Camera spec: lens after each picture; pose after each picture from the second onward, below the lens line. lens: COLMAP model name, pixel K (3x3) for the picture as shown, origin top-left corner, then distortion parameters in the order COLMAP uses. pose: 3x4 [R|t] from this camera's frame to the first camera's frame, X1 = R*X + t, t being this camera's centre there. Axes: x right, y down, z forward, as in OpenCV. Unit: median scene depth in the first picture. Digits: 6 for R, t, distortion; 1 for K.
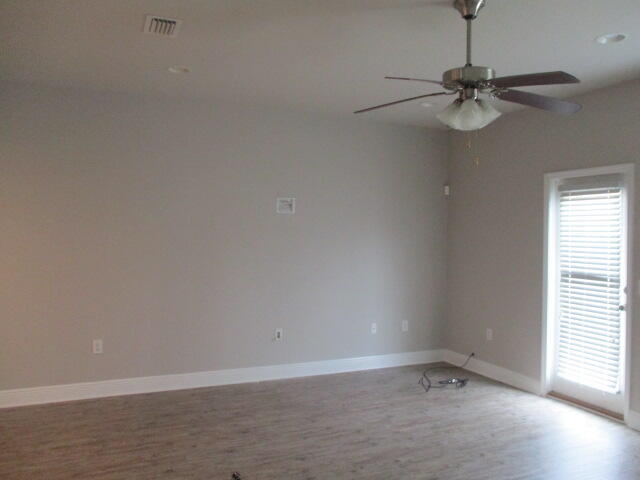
lens RADIAL K [[517.0, 0, 328.8], [0, 517.0, 239.1], [0, 0, 1]] dist [-0.047866, 0.000350]
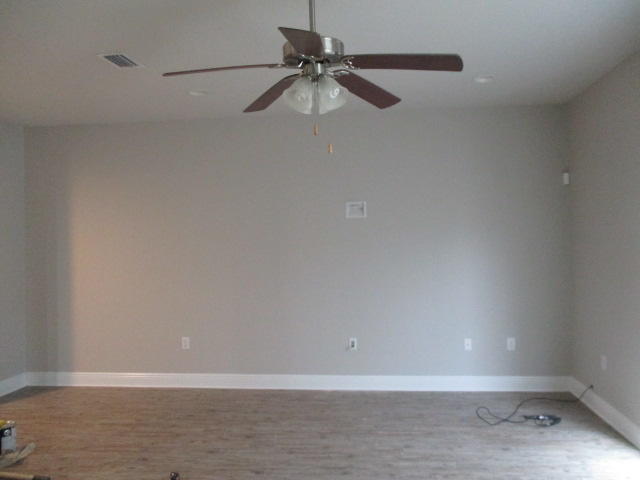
lens RADIAL K [[517.0, 0, 328.8], [0, 517.0, 239.1], [0, 0, 1]] dist [-0.047866, 0.000350]
pose [[0.865776, -0.028211, -0.499635, 0.349519], [0.025238, 0.999601, -0.012706, 0.000666], [0.499794, -0.001609, 0.866143, 0.141960]]
